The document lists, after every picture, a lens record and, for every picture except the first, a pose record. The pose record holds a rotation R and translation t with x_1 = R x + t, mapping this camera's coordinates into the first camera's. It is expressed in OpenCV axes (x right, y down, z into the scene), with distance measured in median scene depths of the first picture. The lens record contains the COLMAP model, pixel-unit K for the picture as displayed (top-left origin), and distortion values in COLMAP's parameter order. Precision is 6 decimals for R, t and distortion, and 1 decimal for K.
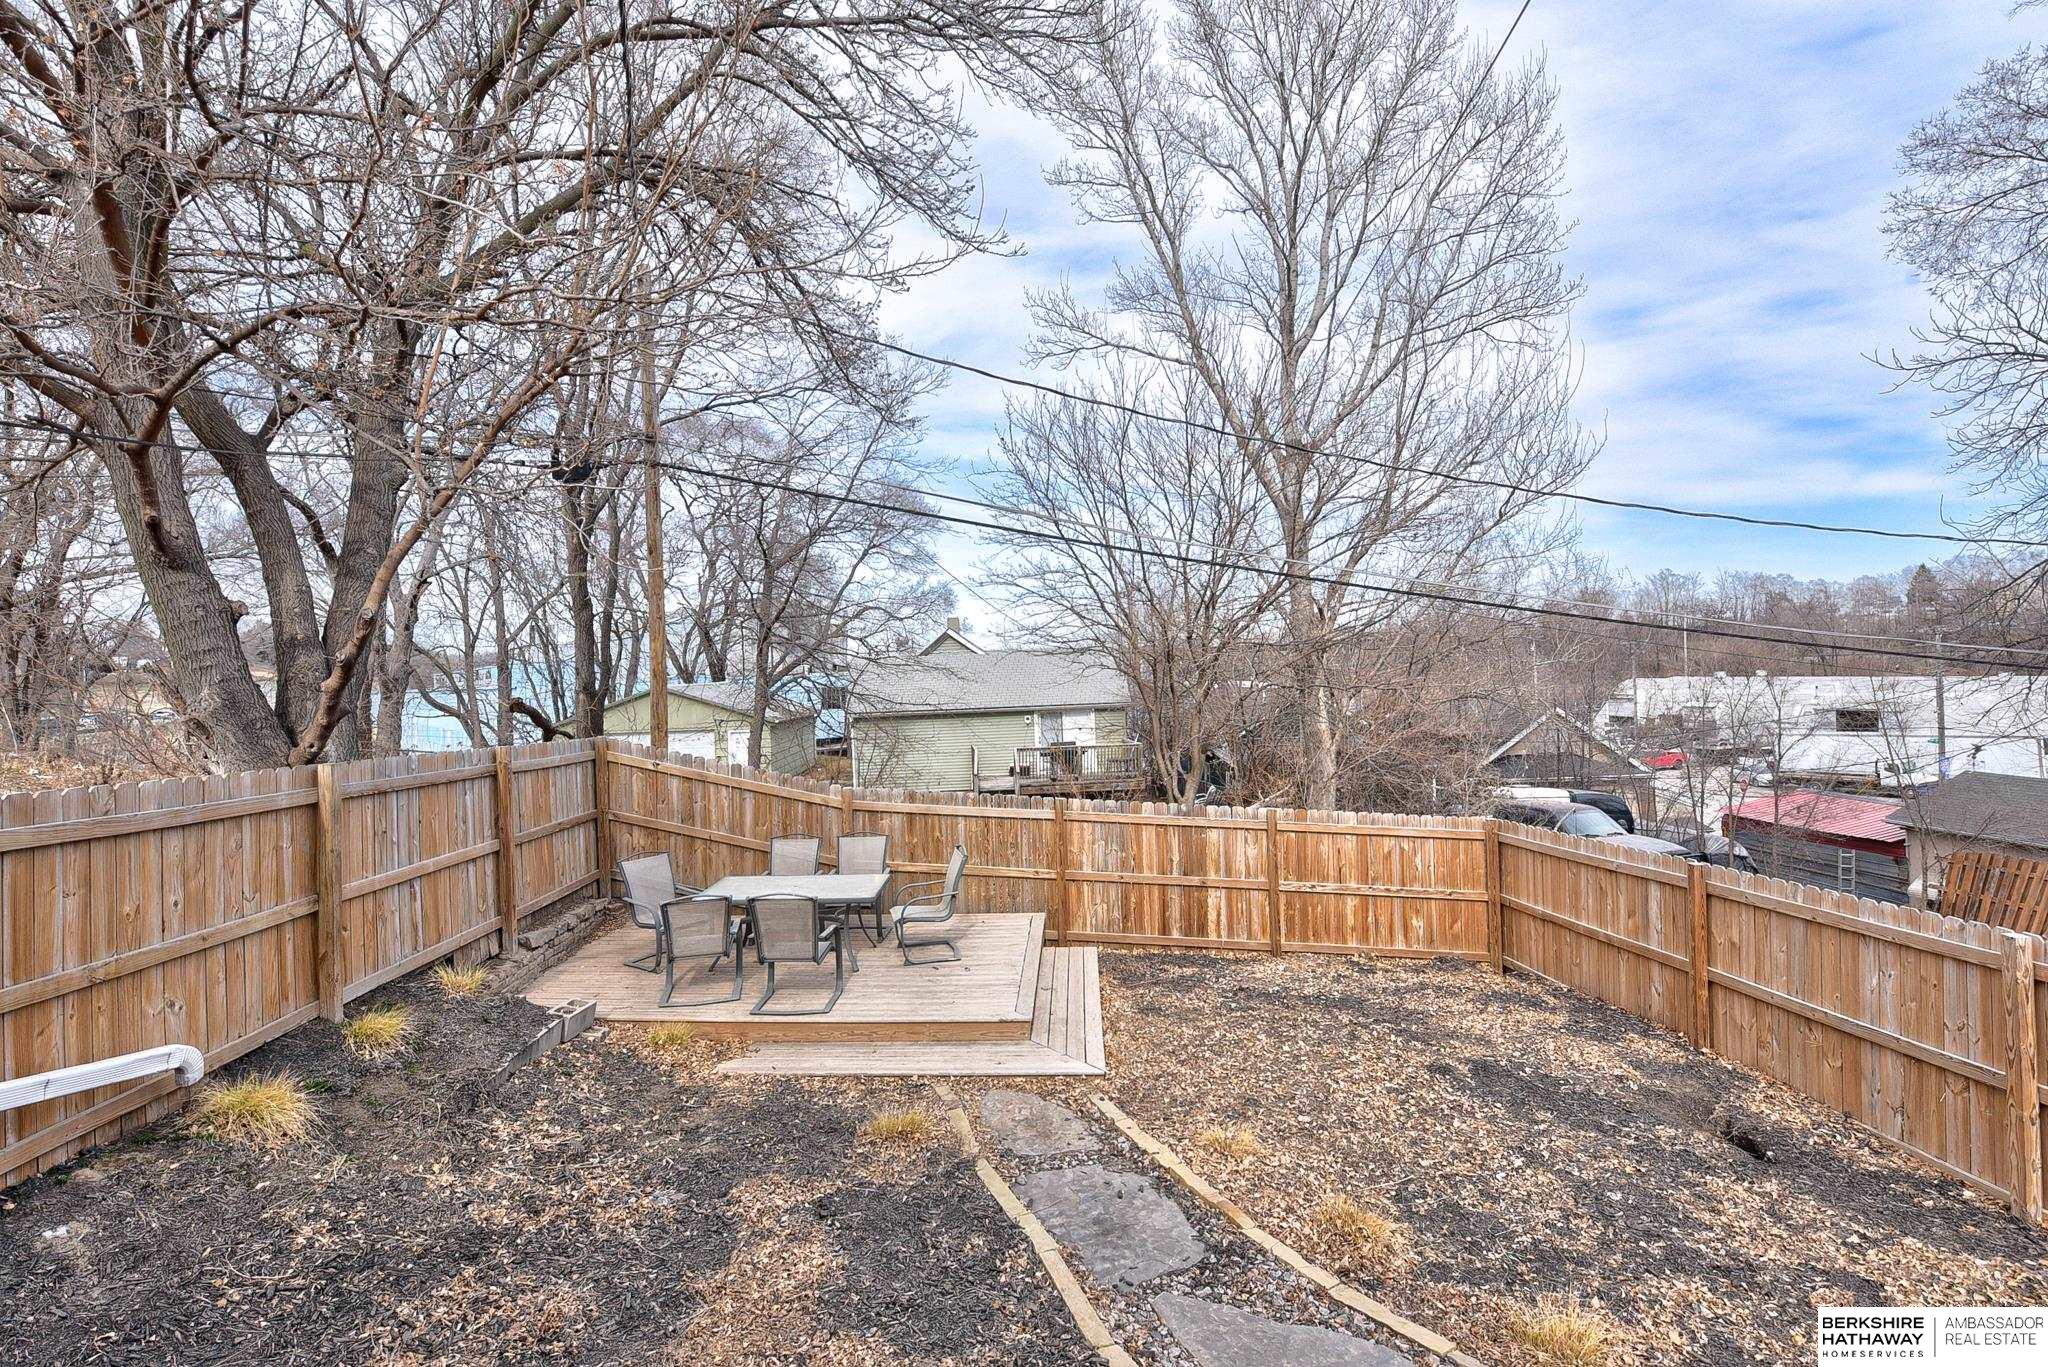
lens RADIAL K [[949.6, 0, 1067.2], [0, 949.6, 673.5], [0, 0, 1]] dist [-0.002124, 0.000291]
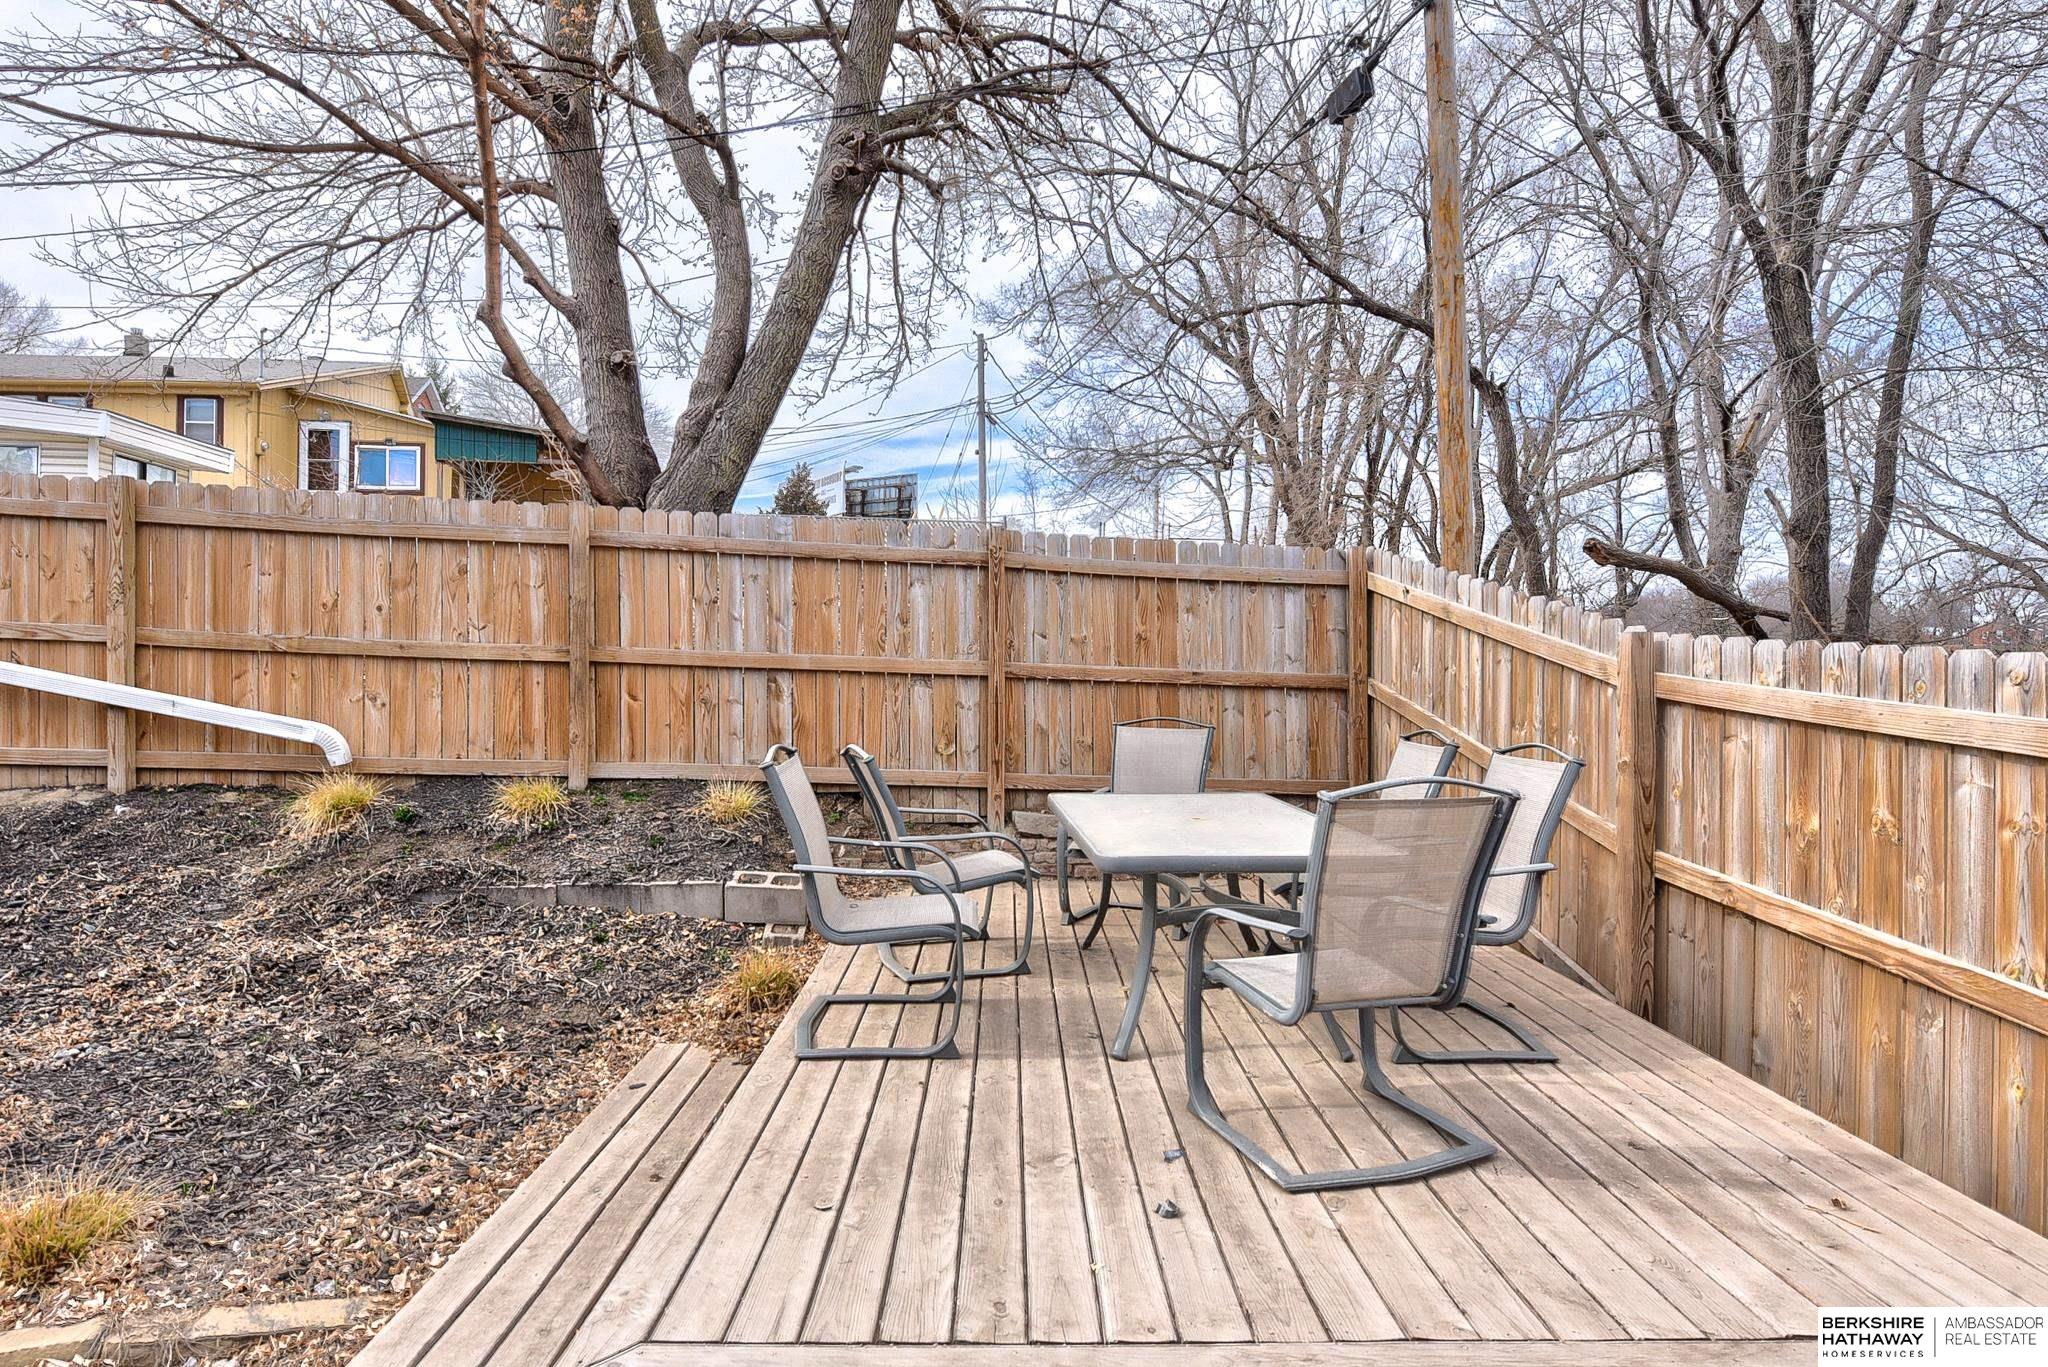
lens RADIAL K [[1083.0, 0, 1019.1], [0, 1083.0, 654.9], [0, 0, 1]] dist [-0.010210, -0.000397]
pose [[0.023589, 0.000844, -0.999721, 0.144240], [-0.009431, 0.999955, 0.000622, 0.126754], [0.999677, 0.009414, 0.023596, 0.750377]]
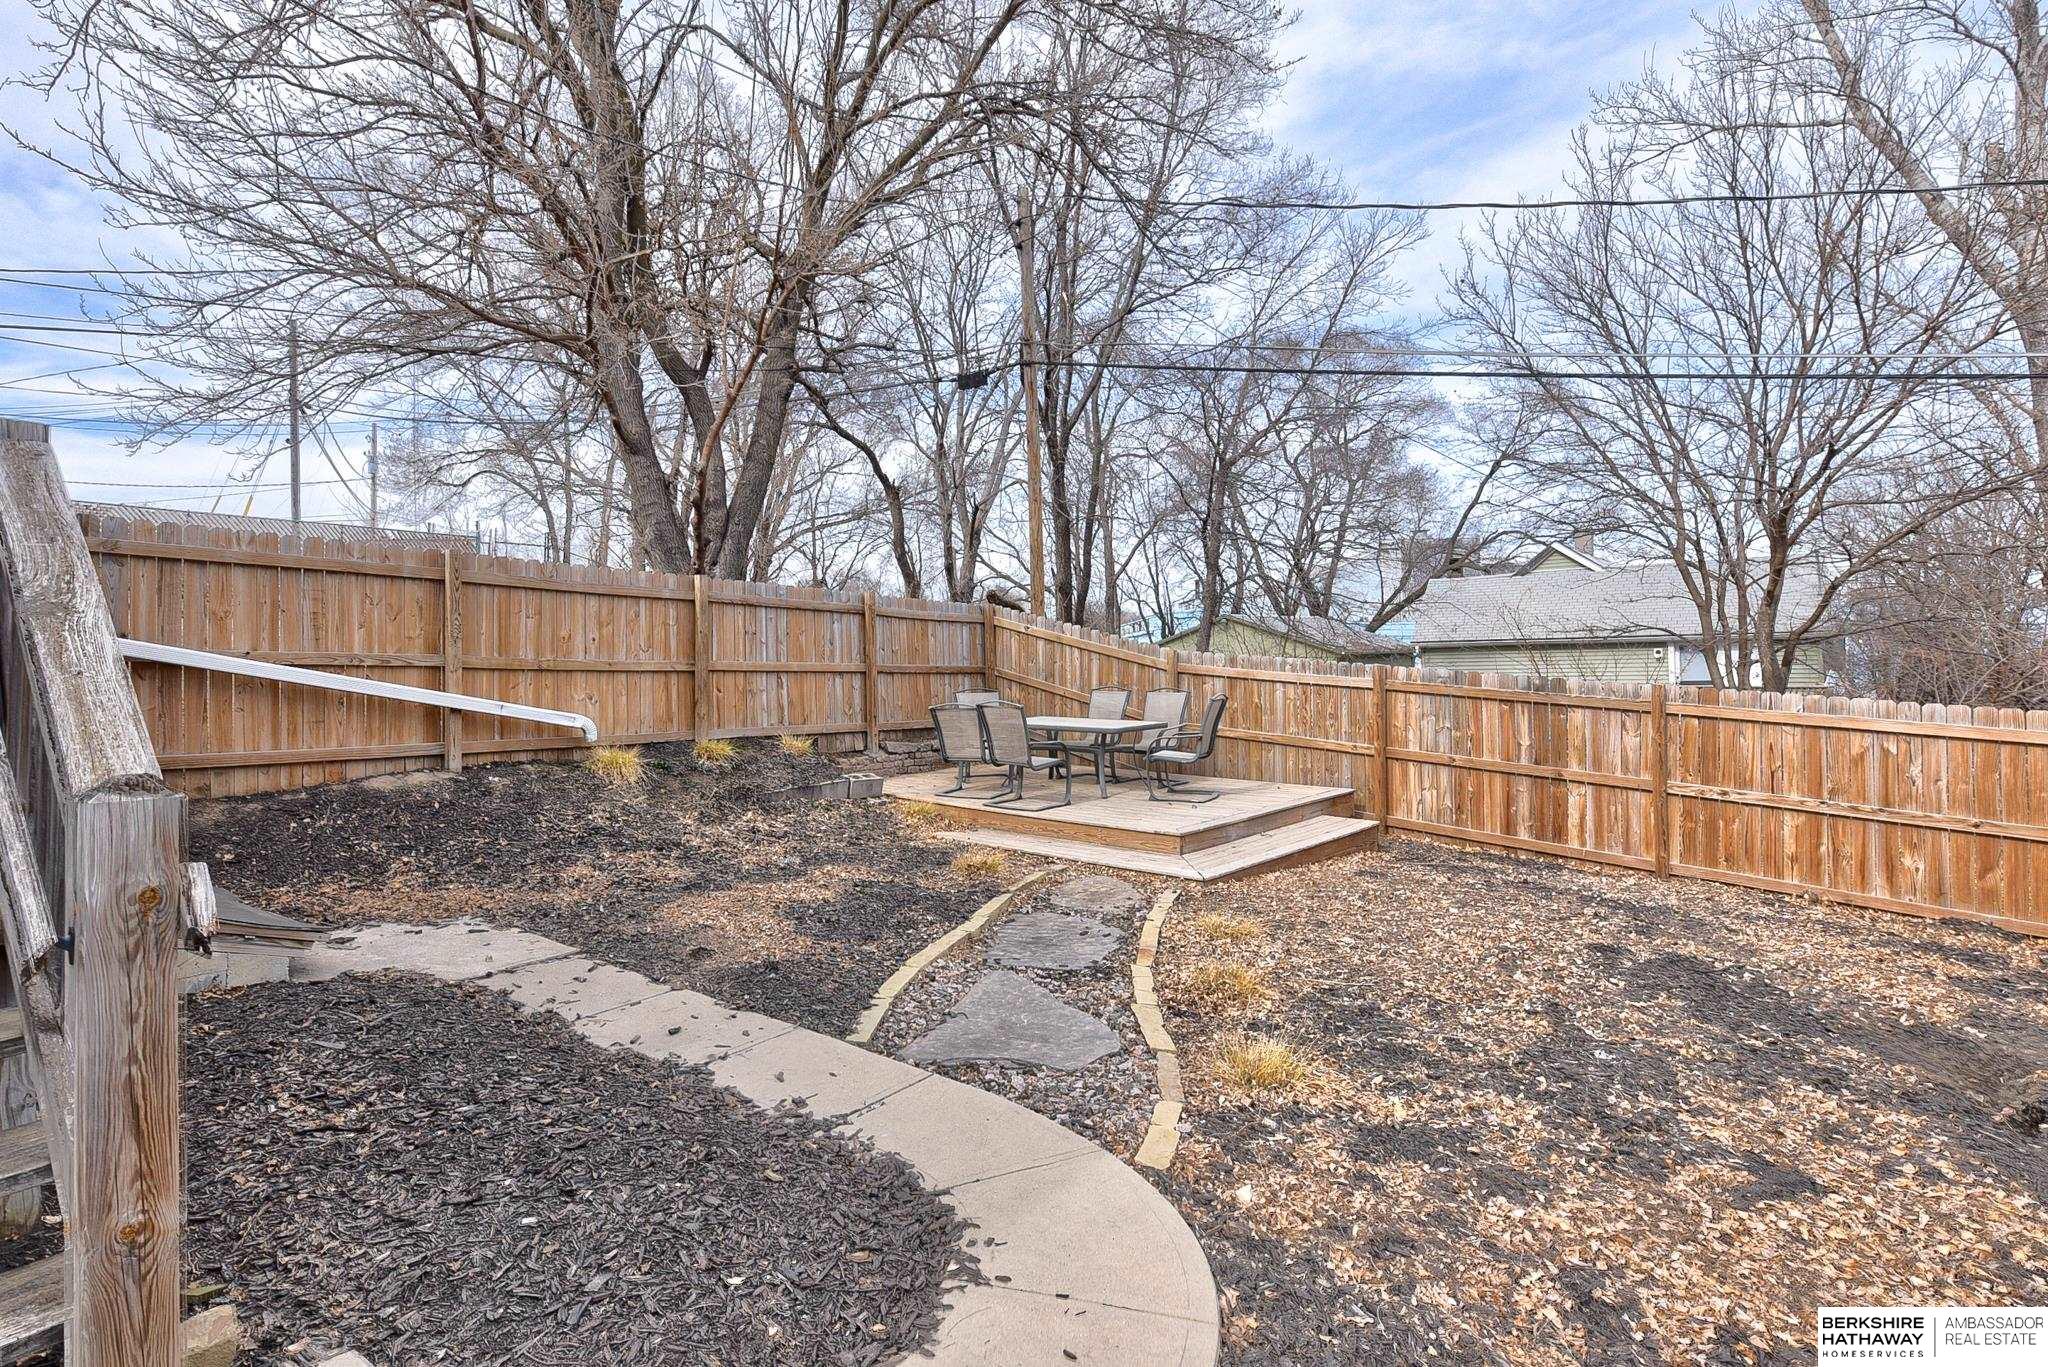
lens RADIAL K [[1083.0, 0, 1019.1], [0, 1083.0, 654.9], [0, 0, 1]] dist [-0.010210, -0.000397]
pose [[0.752324, 0.007935, -0.658746, 0.399611], [0.000353, 0.999922, 0.012448, 0.108027], [0.658793, -0.009597, 0.752263, 0.015401]]
